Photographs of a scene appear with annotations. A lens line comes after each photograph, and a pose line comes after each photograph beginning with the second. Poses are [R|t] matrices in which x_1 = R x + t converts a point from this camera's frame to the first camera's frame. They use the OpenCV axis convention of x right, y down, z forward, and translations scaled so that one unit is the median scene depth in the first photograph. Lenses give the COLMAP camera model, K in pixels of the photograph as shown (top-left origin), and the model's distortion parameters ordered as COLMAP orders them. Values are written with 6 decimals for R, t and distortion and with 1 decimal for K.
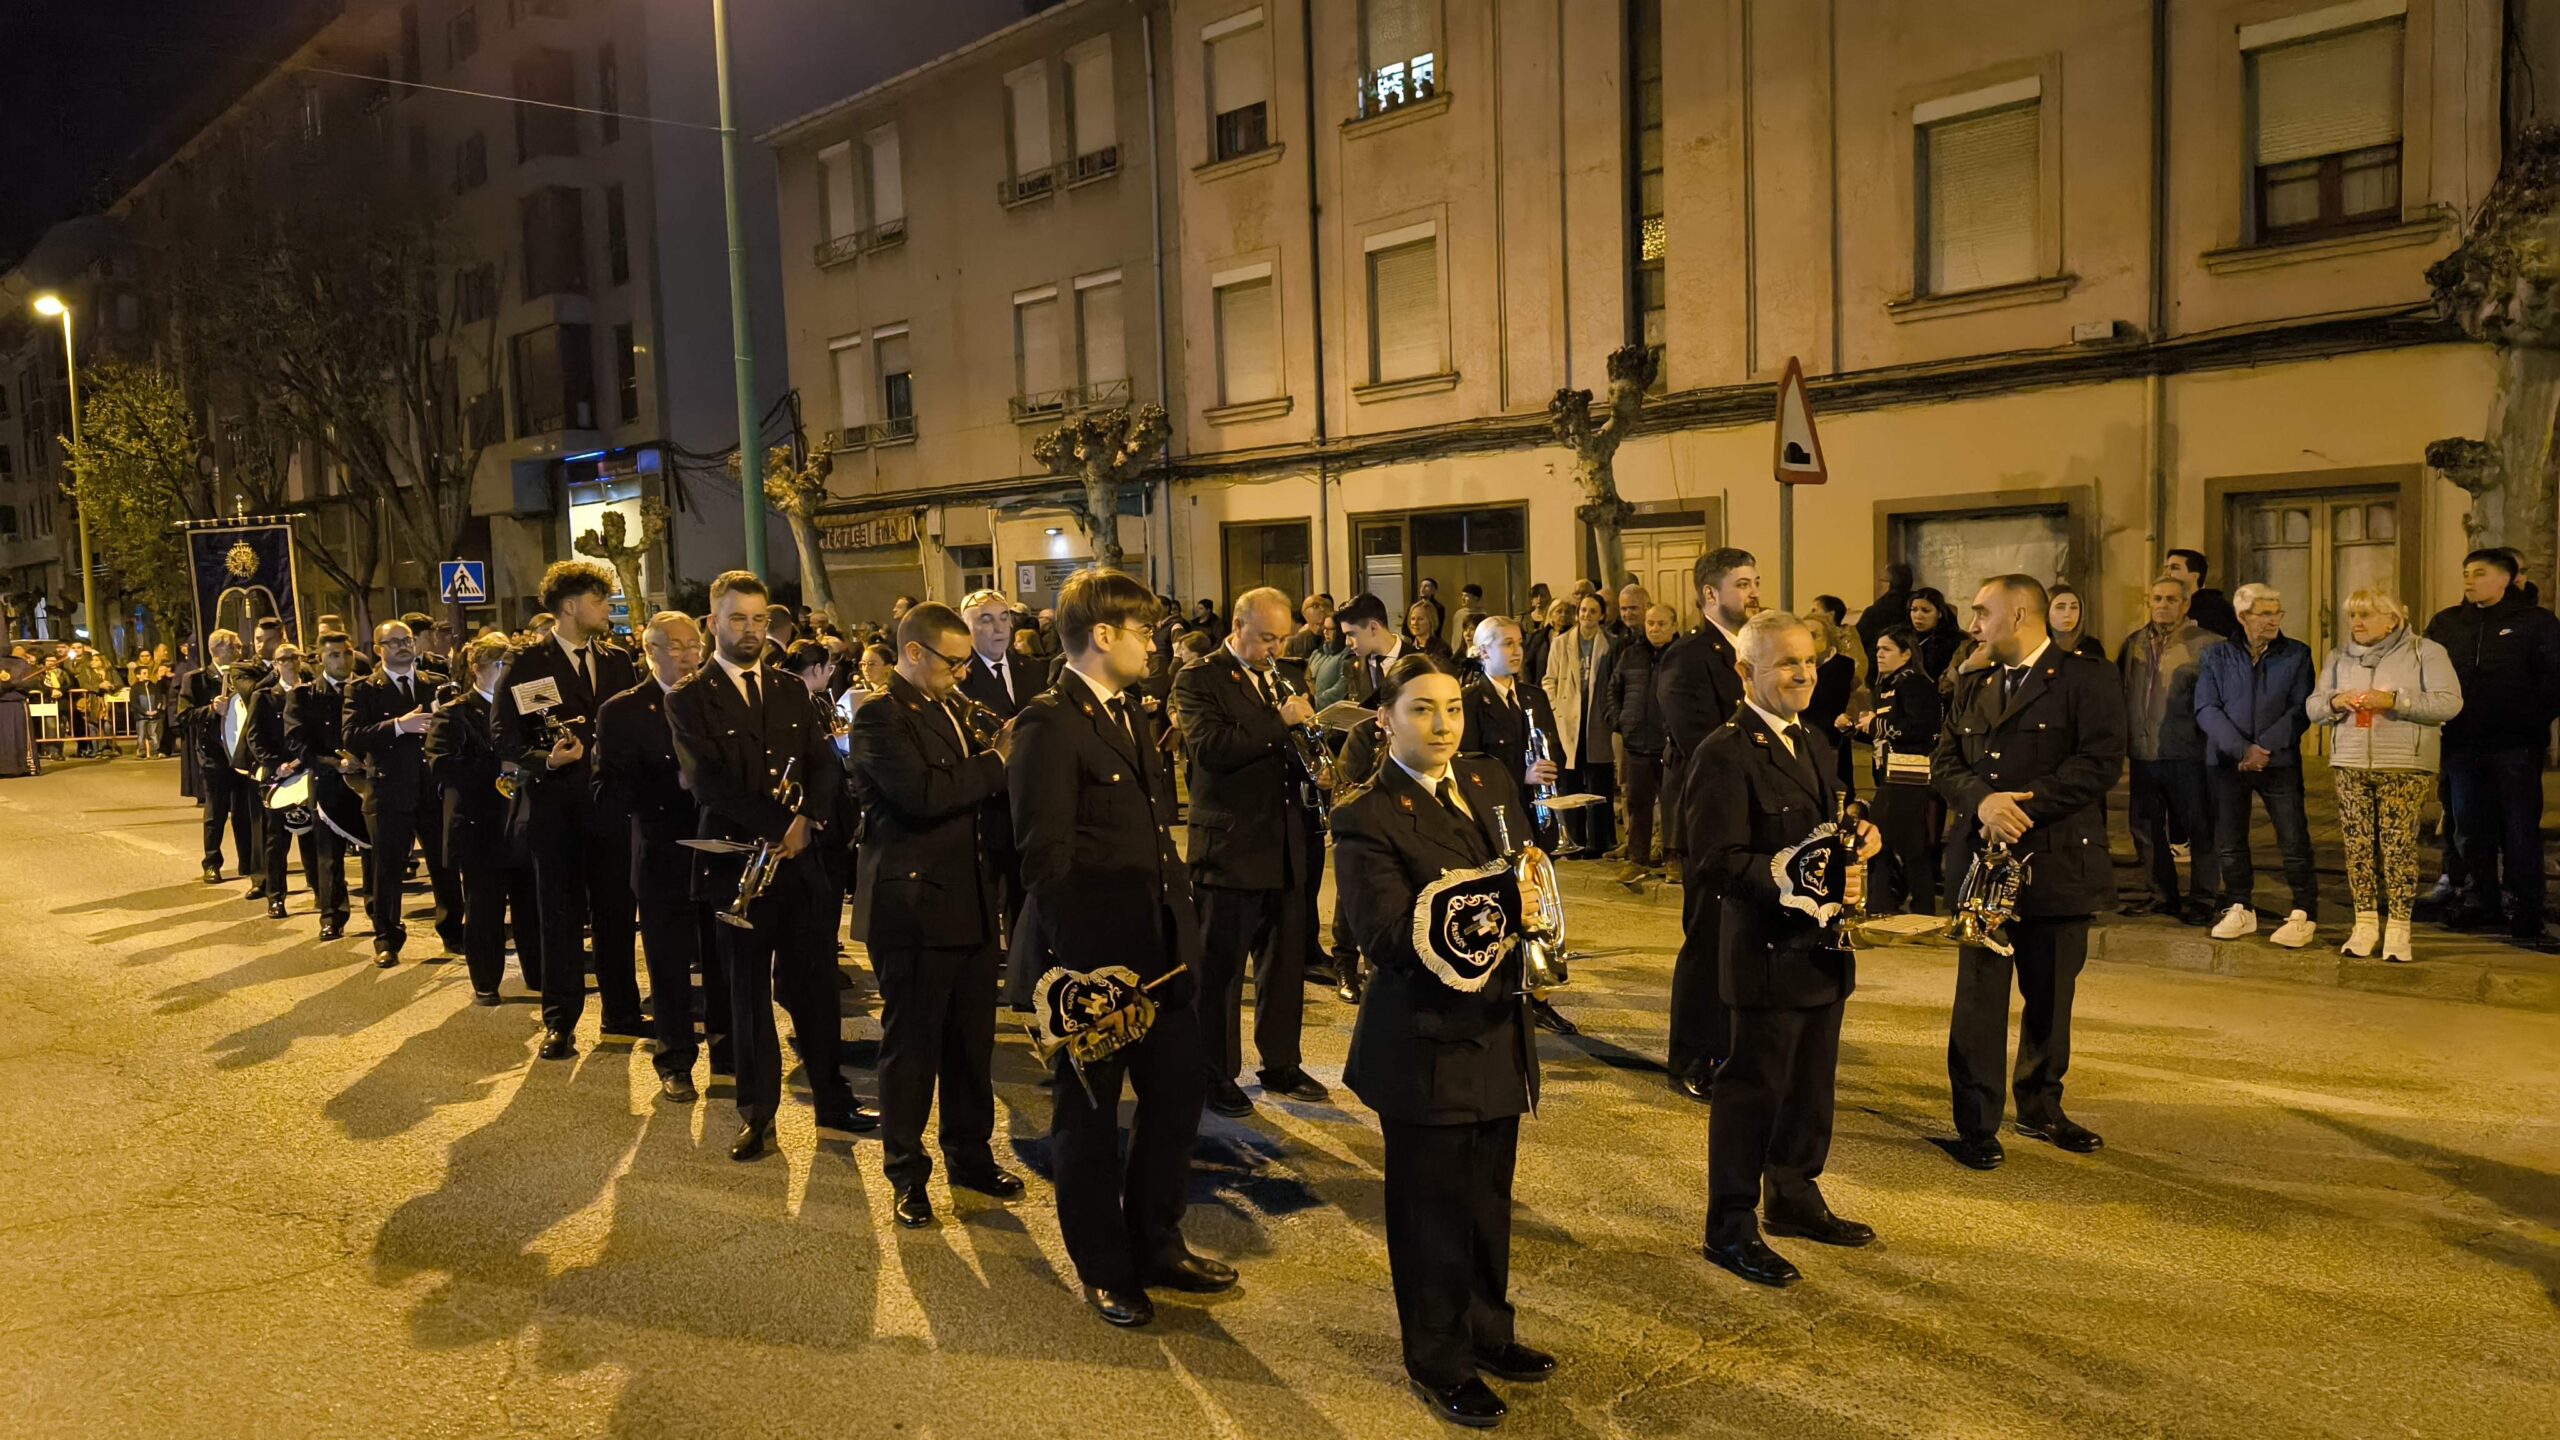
lens RADIAL K [[1794.2, 0, 1273.2], [0, 1794.2, 714.8], [0, 0, 1]] dist [0.064764, -0.062797]
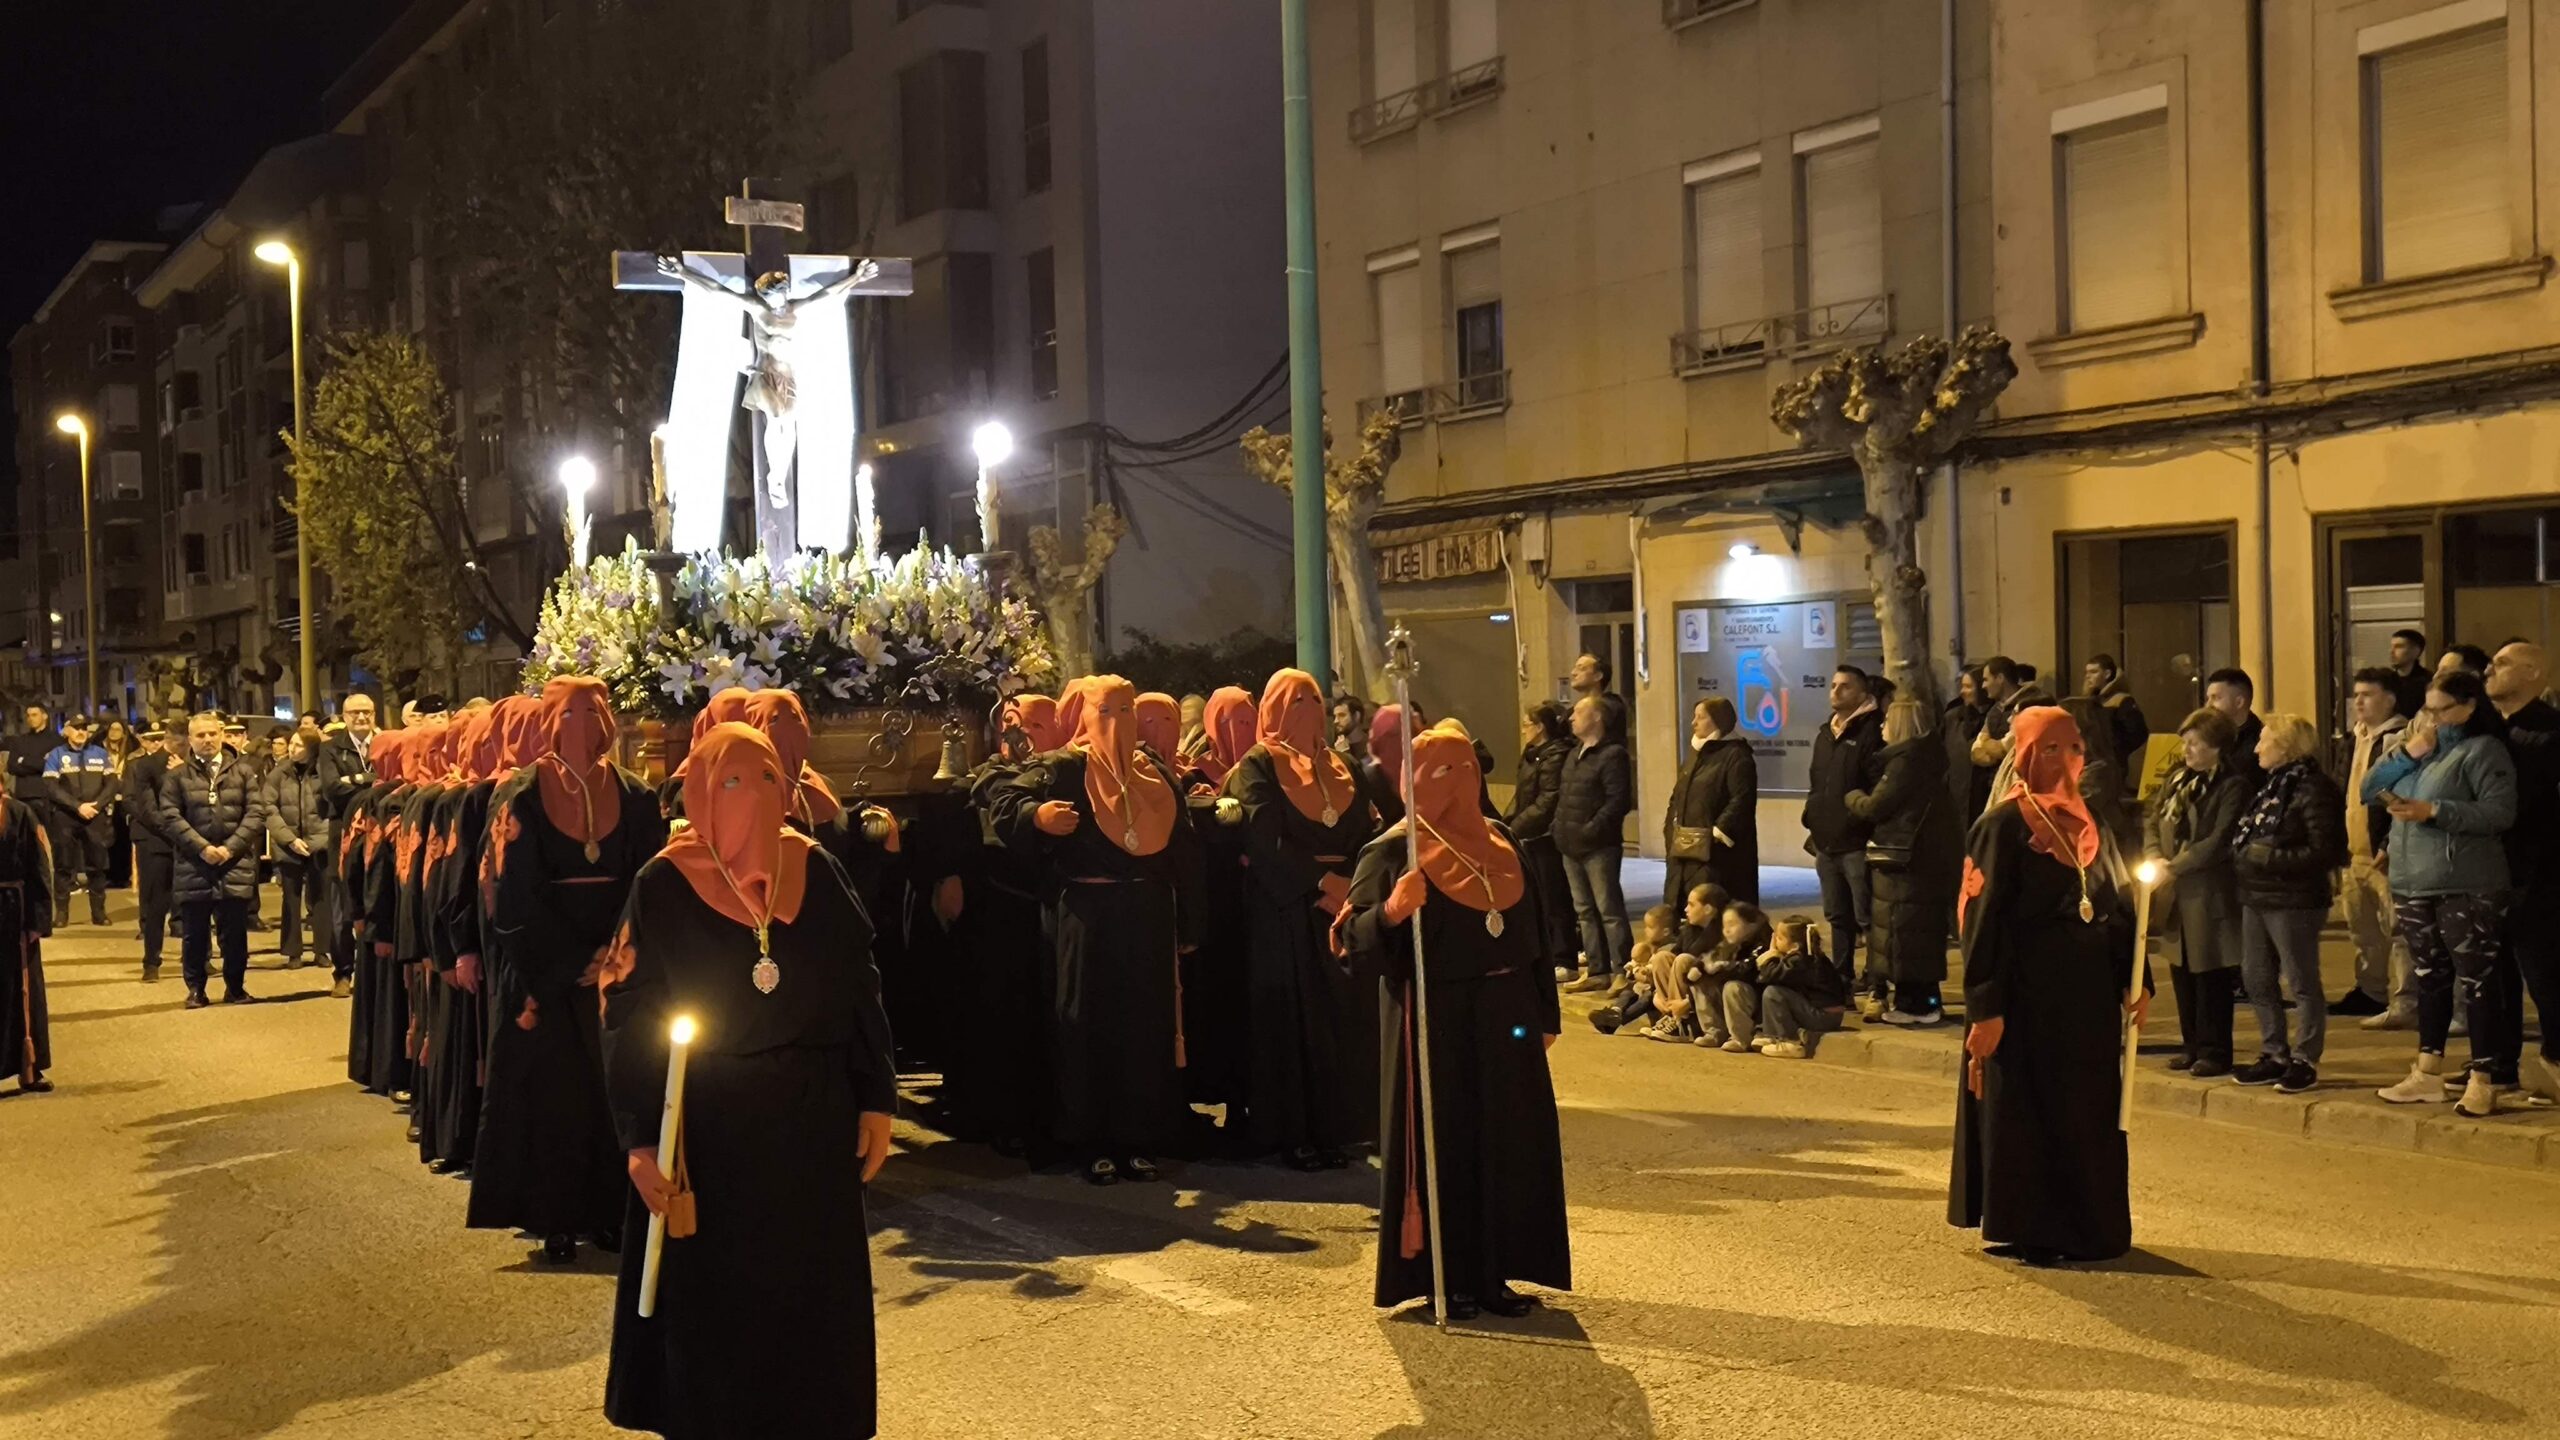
lens RADIAL K [[2759.8, 0, 1251.3], [0, 2759.8, 728.8], [0, 0, 1]] dist [0.083426, -0.112900]
pose [[0.971882, 0.013597, -0.235075, -0.073098], [-0.024188, 0.998815, -0.042230, 0.000767], [0.234223, 0.046729, 0.971059, 0.069098]]
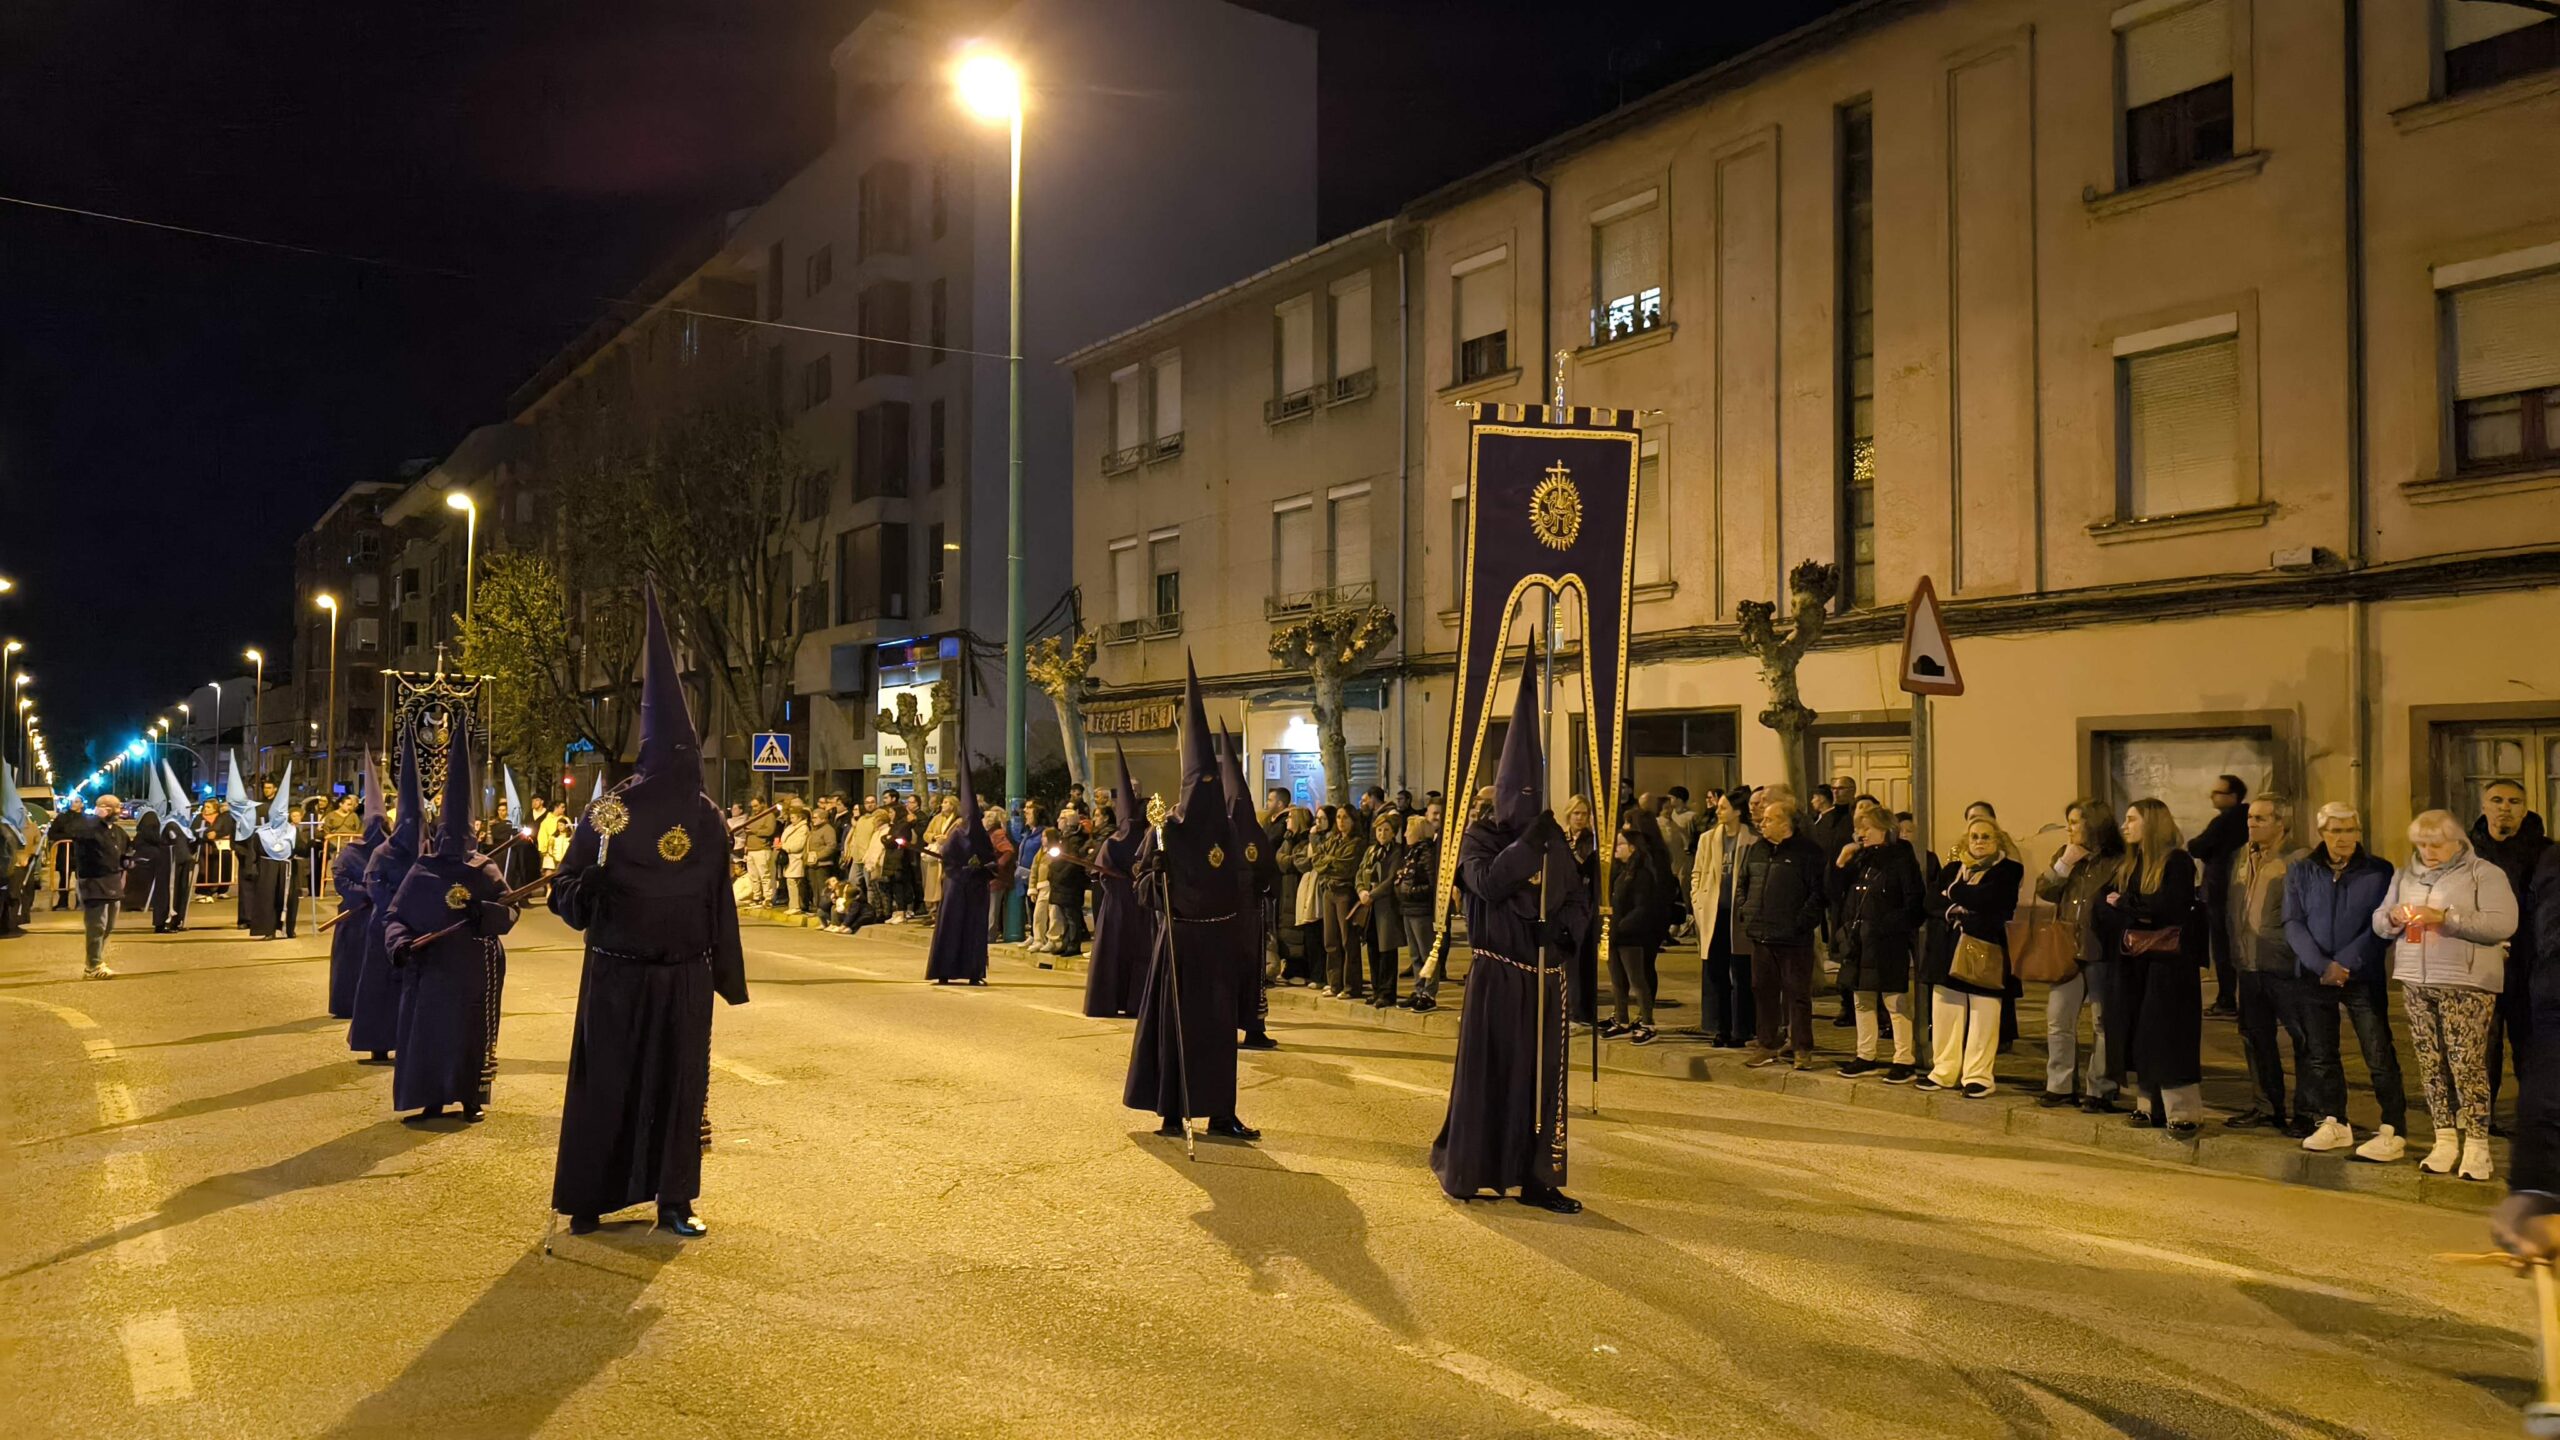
lens RADIAL K [[1792.2, 0, 1299.9], [0, 1792.2, 714.5], [0, 0, 1]] dist [0.064267, -0.057936]
pose [[0.988384, 0.032362, -0.148489, 0.039993], [-0.048567, 0.993090, -0.106838, 0.006567], [0.144006, 0.112808, 0.983126, -0.040245]]
